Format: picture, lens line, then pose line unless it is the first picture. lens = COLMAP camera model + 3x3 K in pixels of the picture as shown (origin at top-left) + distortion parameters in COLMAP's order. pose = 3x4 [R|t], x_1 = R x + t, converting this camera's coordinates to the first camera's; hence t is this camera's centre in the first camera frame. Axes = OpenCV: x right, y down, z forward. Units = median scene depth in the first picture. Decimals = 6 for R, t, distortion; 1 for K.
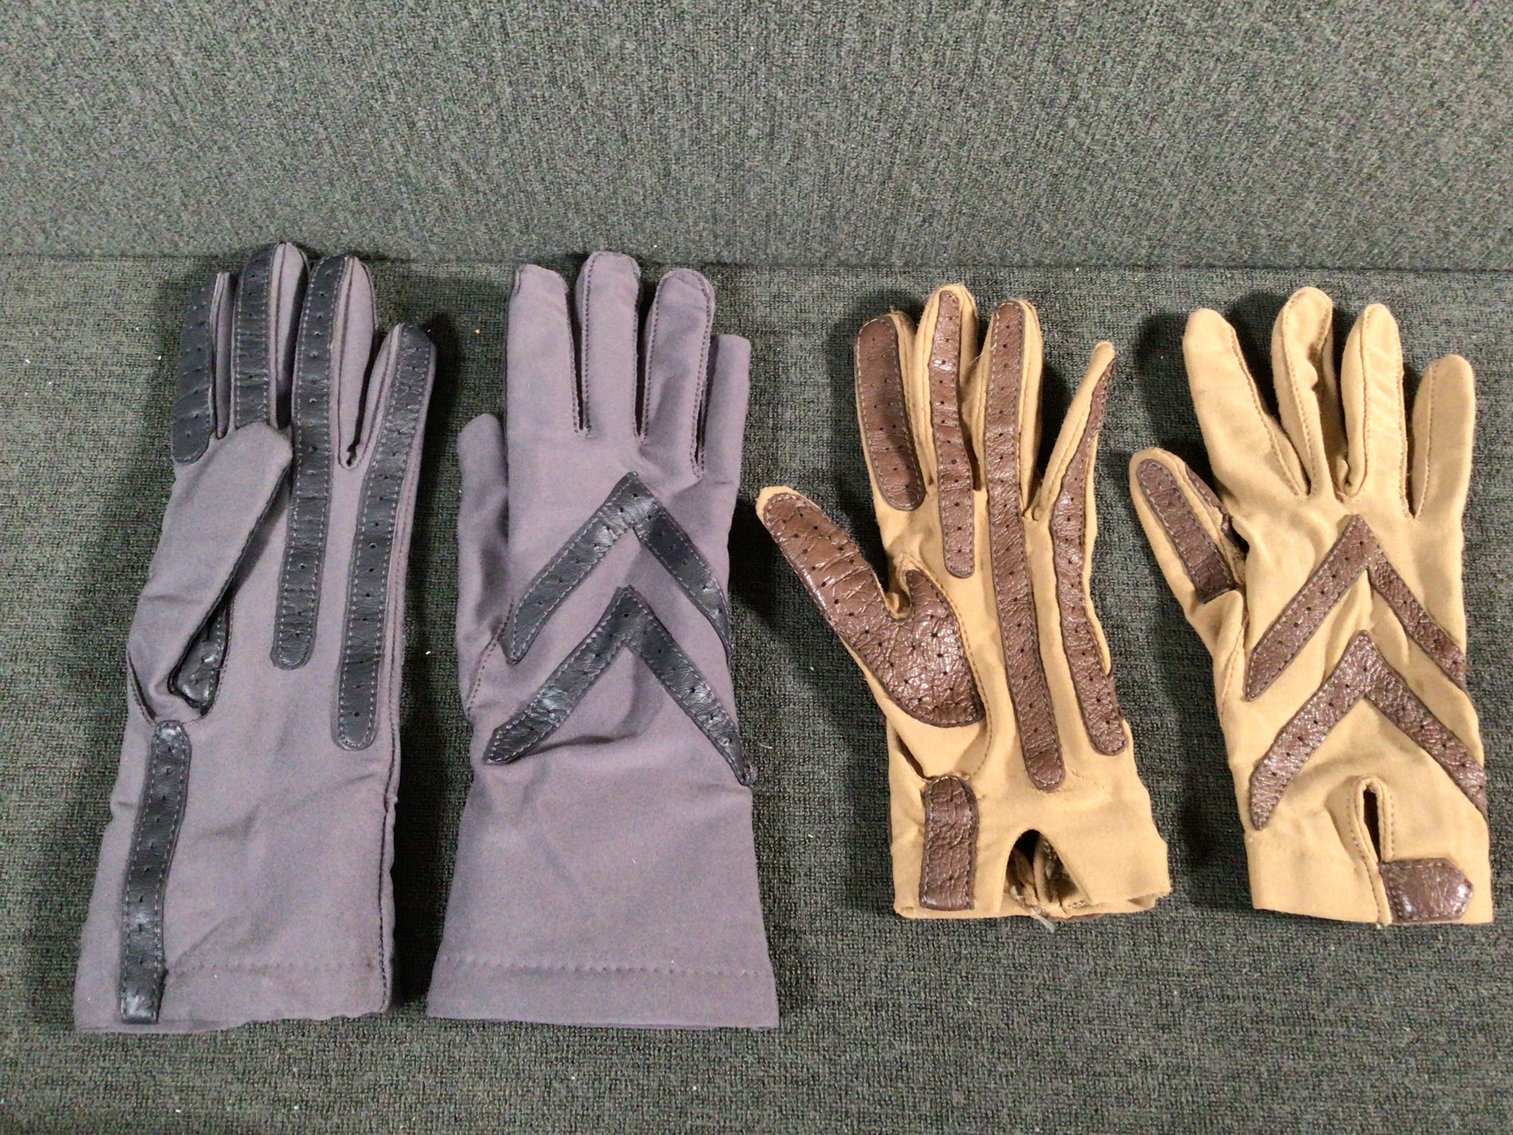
lens RADIAL K [[1391.6, 0, 756.5], [0, 1391.6, 567.5], [0, 0, 1]] dist [0.024016, -0.079415]
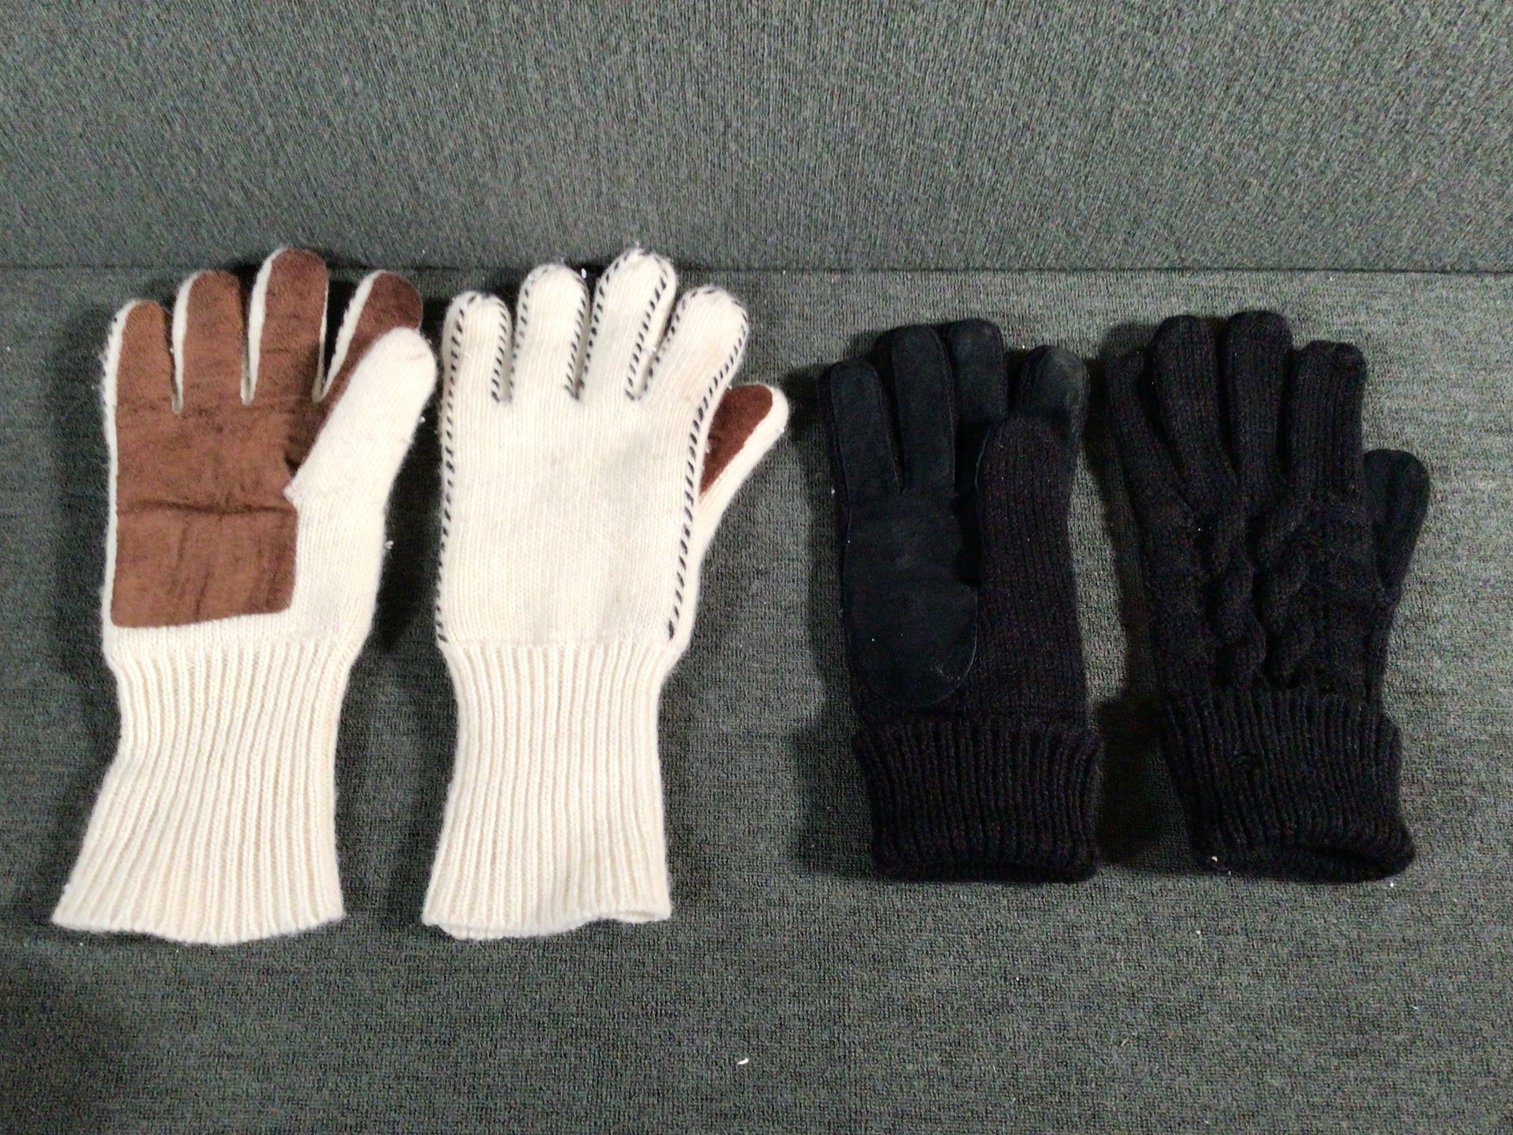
lens RADIAL K [[1380.4, 0, 770.9], [0, 1380.4, 563.1], [0, 0, 1]] dist [0.098884, -0.227820]
pose [[0.999922, -0.009068, 0.008638, 0.242915], [0.009434, 0.999019, -0.043264, 0.103258], [-0.008237, 0.043342, 0.999026, -0.214723]]
